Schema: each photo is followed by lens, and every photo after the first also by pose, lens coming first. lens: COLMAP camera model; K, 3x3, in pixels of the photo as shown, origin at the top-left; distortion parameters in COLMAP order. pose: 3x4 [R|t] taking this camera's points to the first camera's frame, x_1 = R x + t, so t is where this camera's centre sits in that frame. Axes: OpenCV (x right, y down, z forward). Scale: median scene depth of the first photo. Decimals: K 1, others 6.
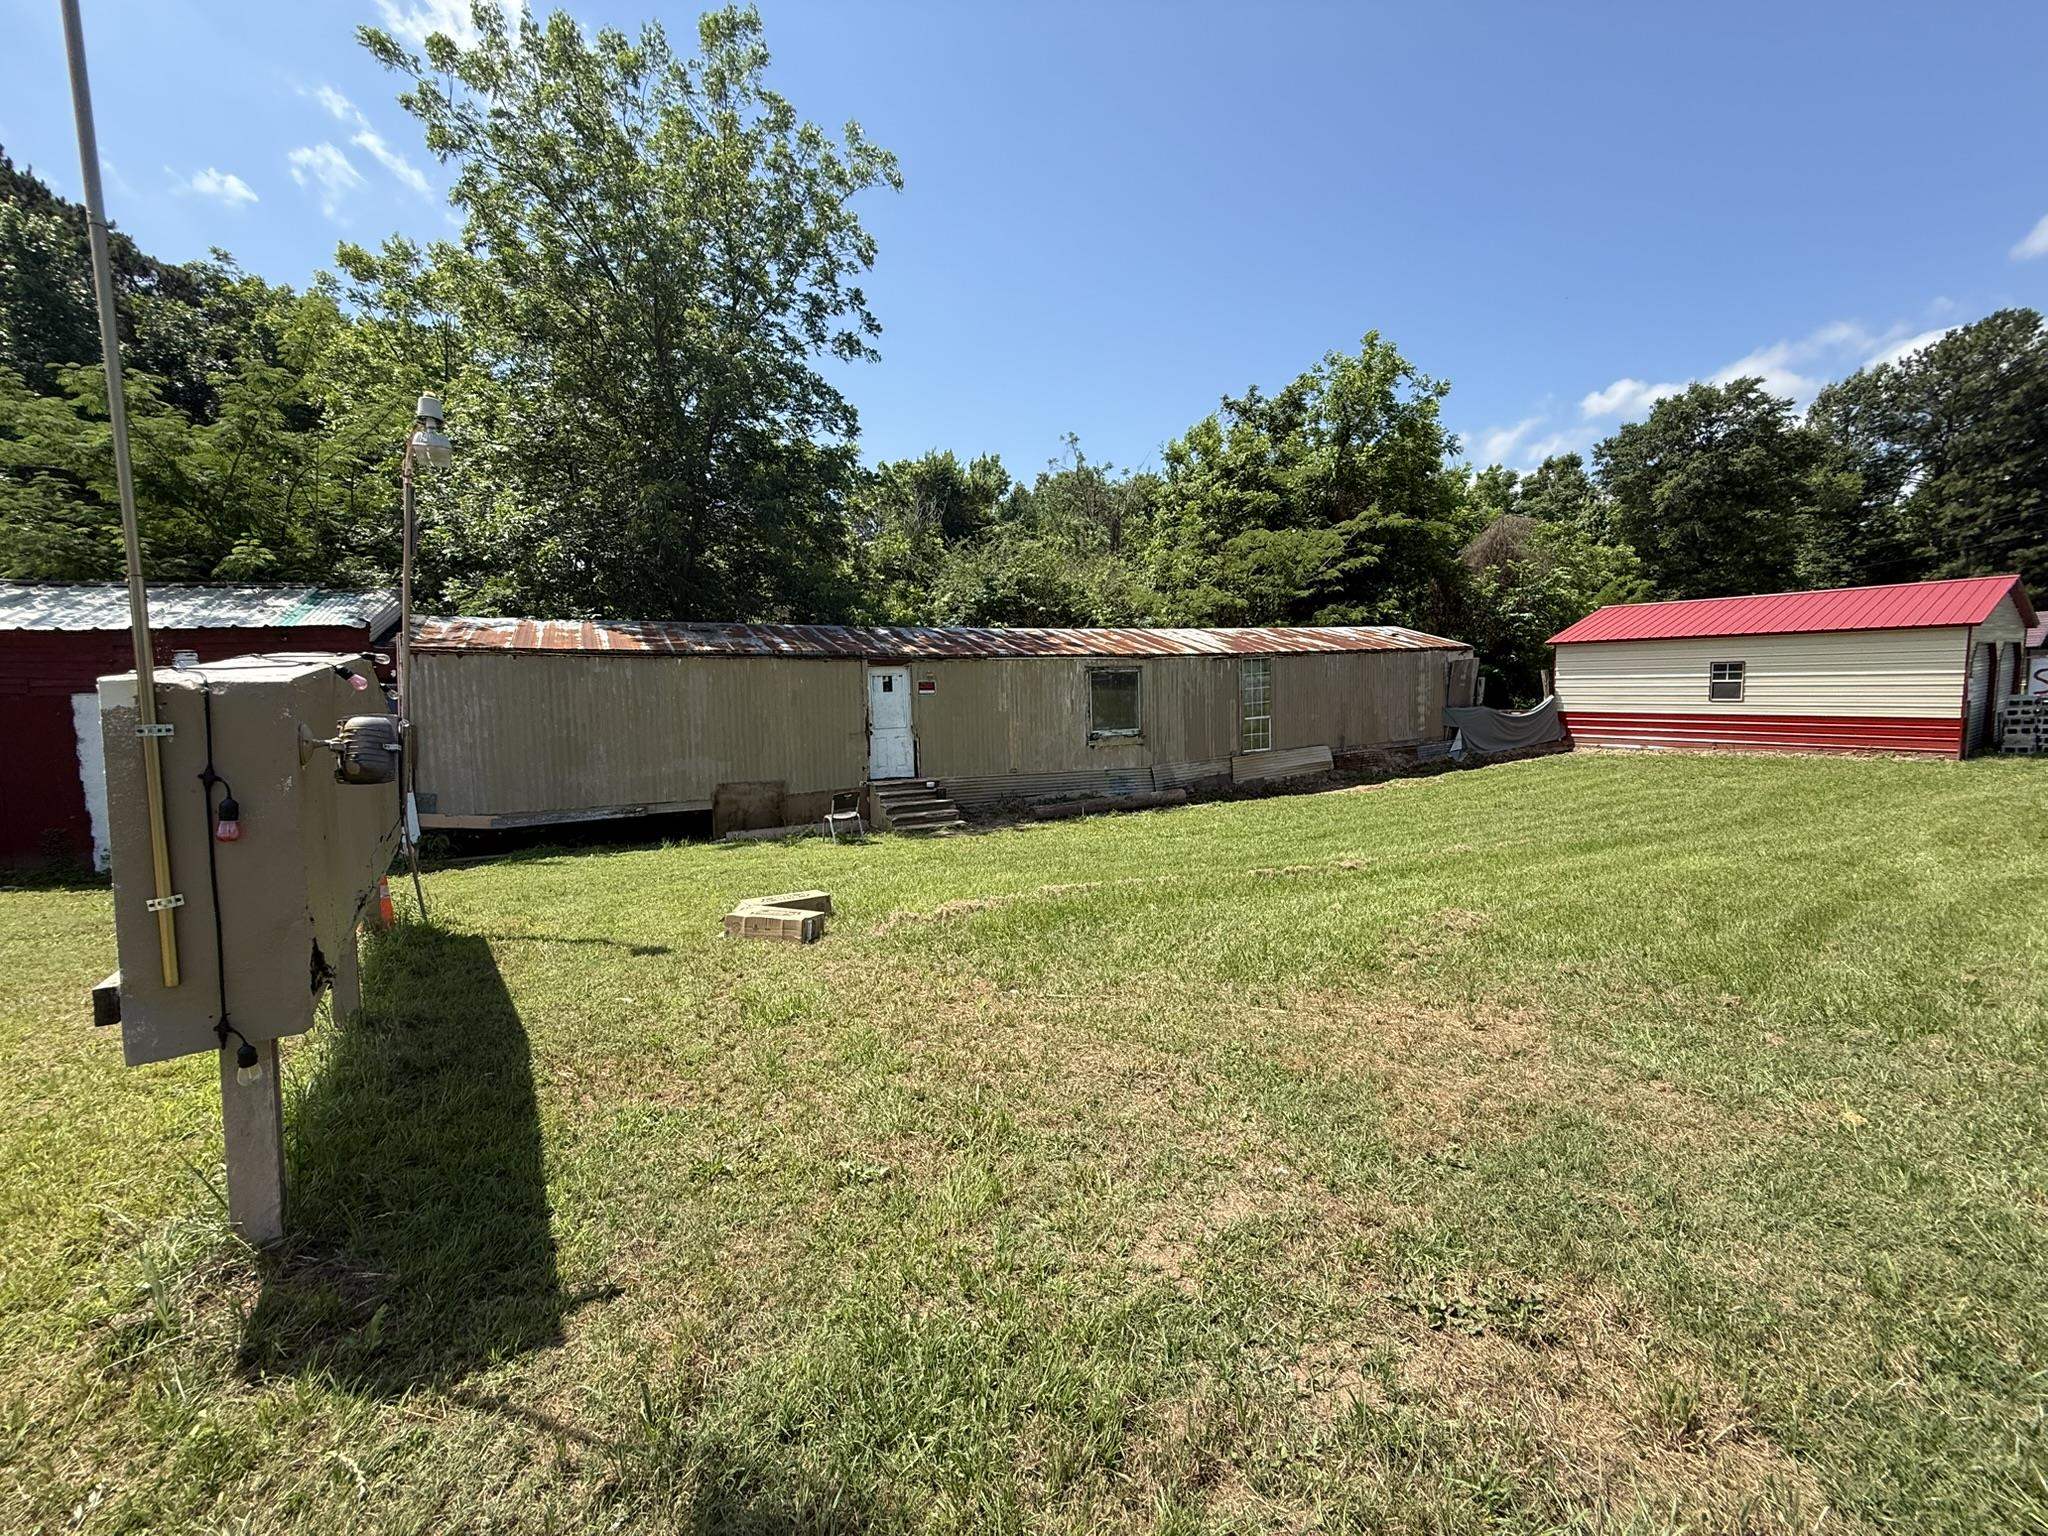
lens RADIAL K [[799.2, 0, 1024.0], [0, 799.2, 768.0], [0, 0, 1]] dist [0.000838, 0.000134]
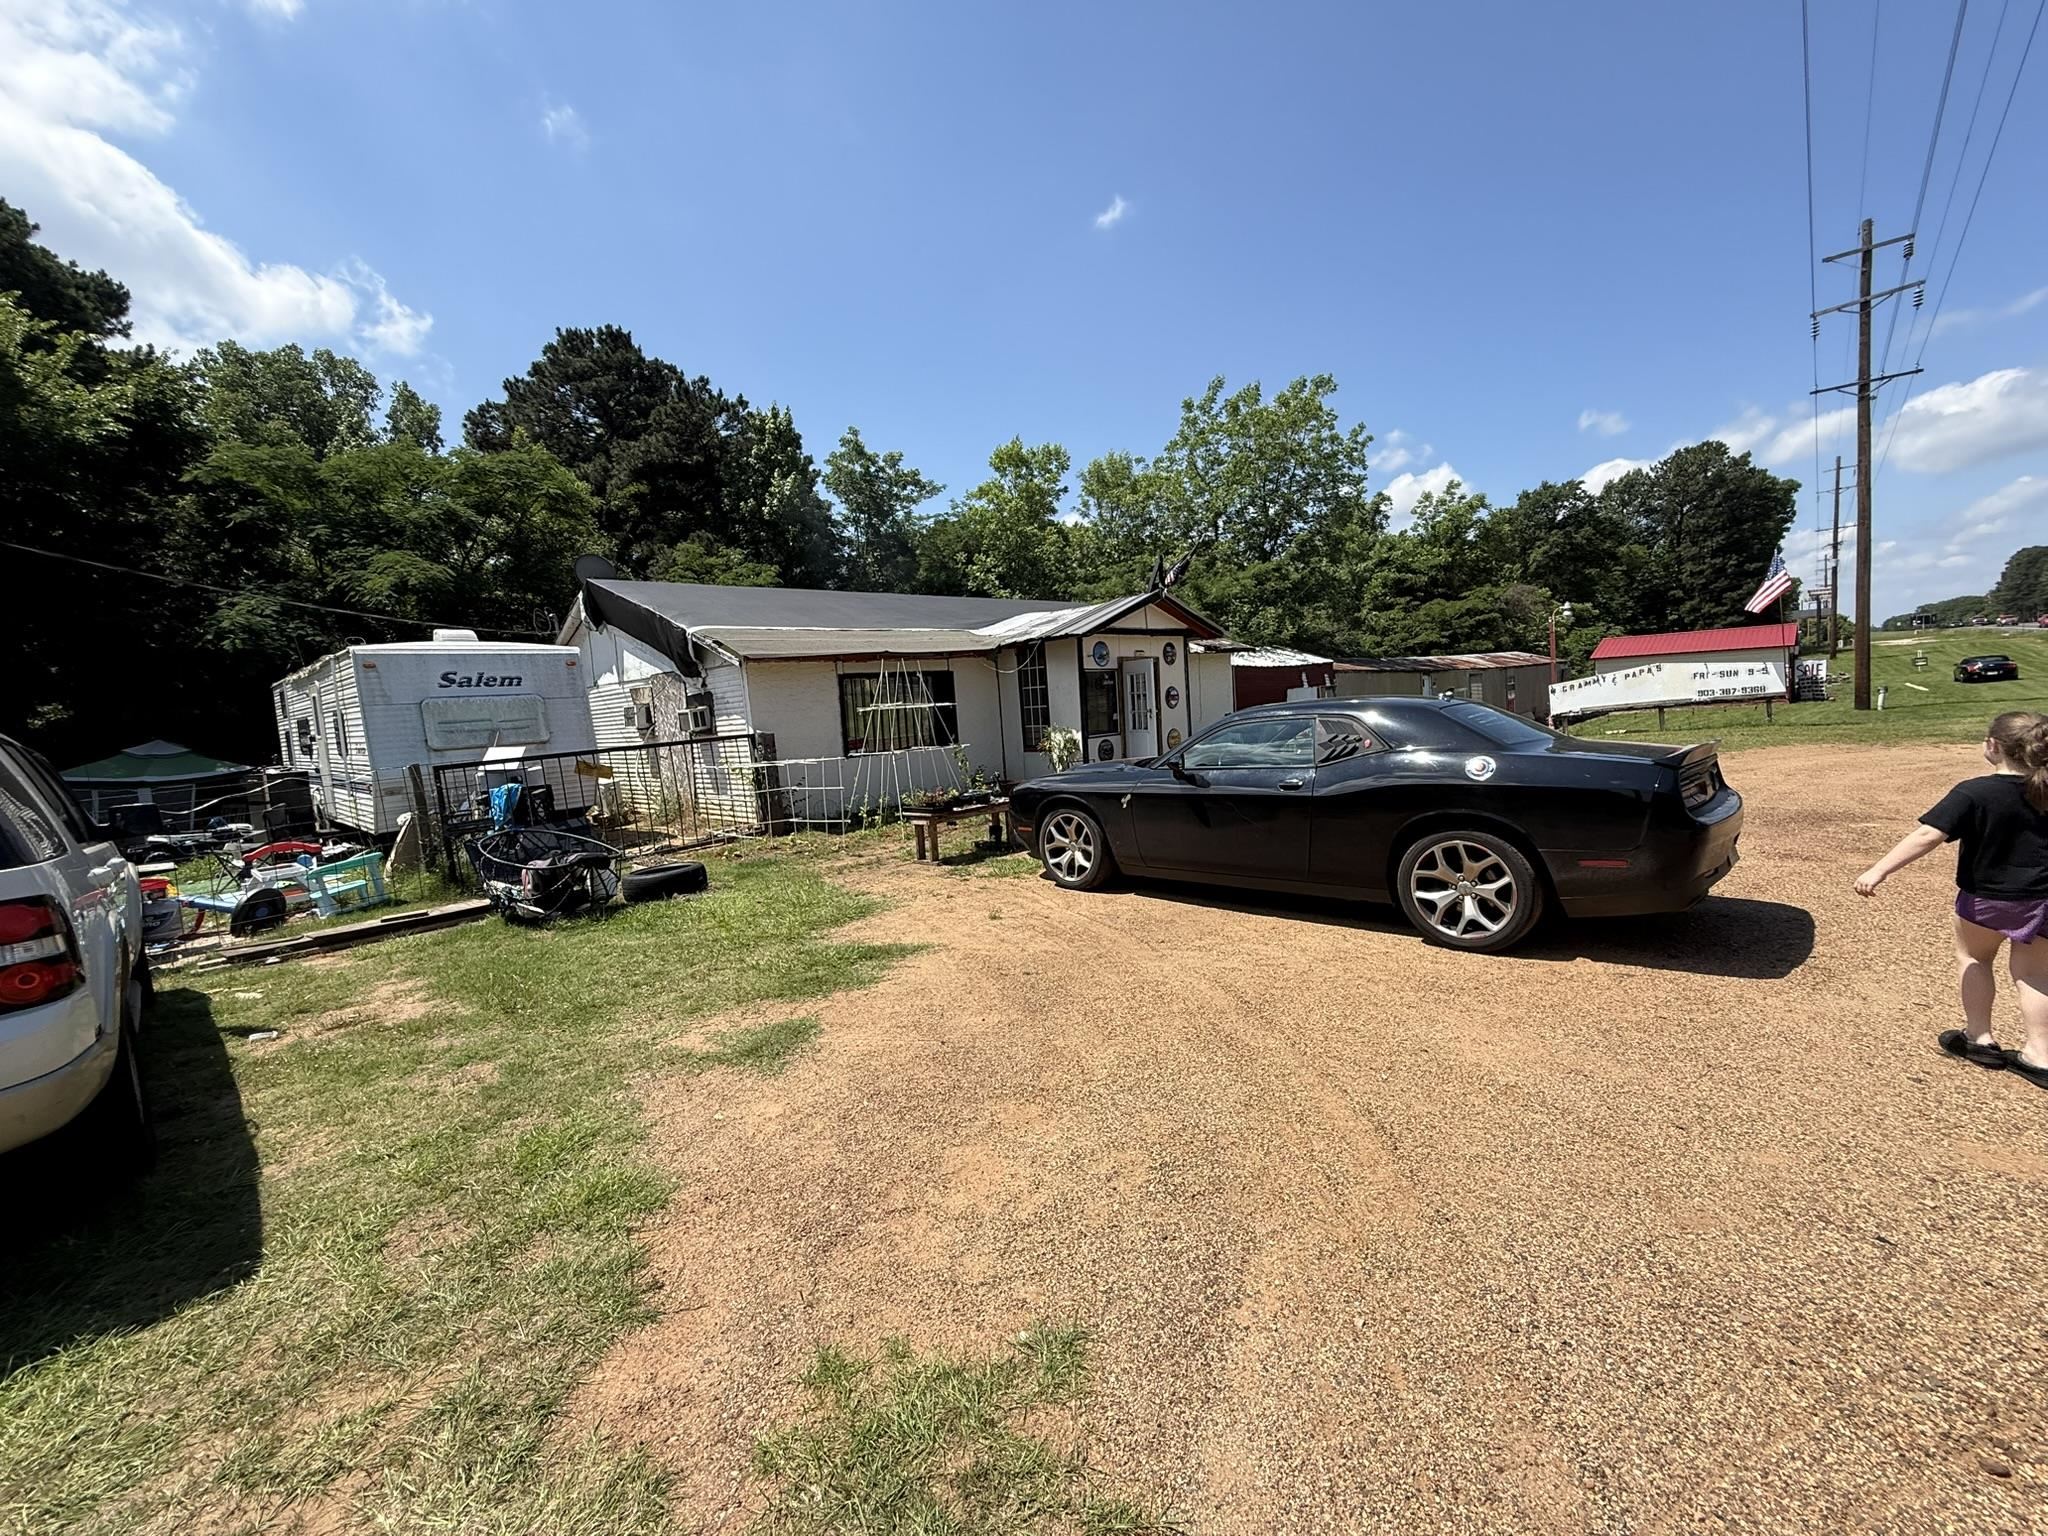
lens RADIAL K [[824.5, 0, 1023.0], [0, 824.5, 765.6], [0, 0, 1]] dist [0.000256, -0.000276]
pose [[0.975318, -0.051950, 0.214607, -0.680306], [0.060990, 0.997499, -0.035715, 0.052874], [-0.212215, 0.047922, 0.976047, -0.382870]]
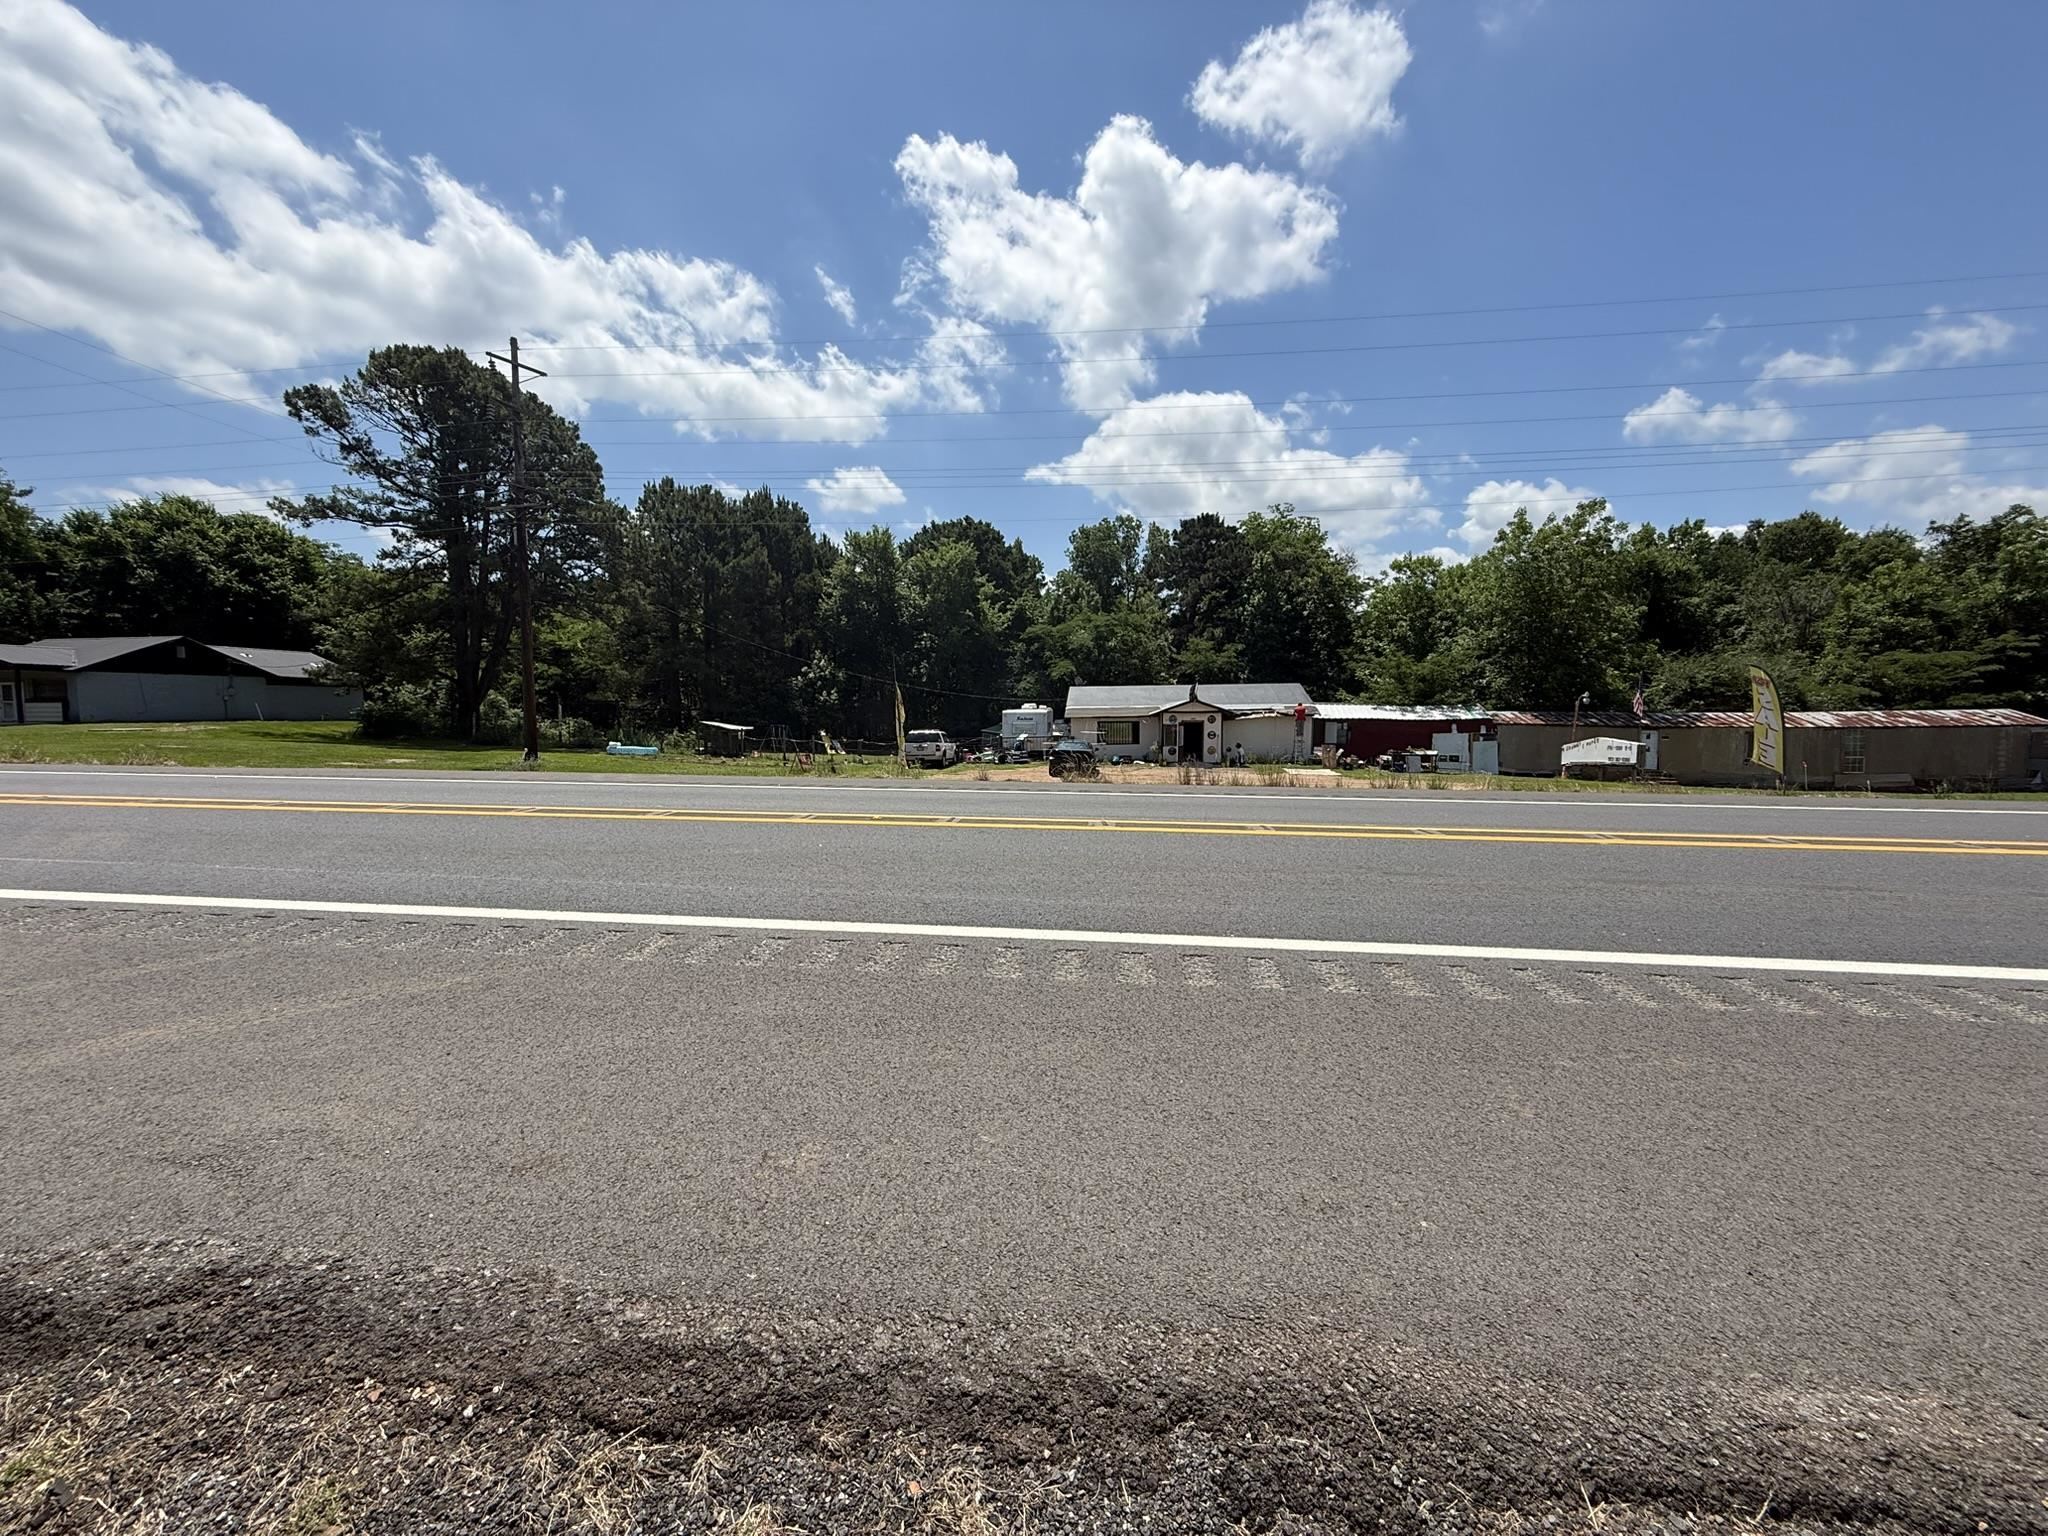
lens RADIAL K [[817.1, 0, 1001.5], [0, 817.1, 784.4], [0, 0, 1]] dist [0.000873, -0.000127]
pose [[0.756821, 0.082132, -0.648441, -0.004687], [-0.085894, 0.995968, 0.025900, 0.072474], [0.647953, 0.036096, 0.760824, -1.039217]]
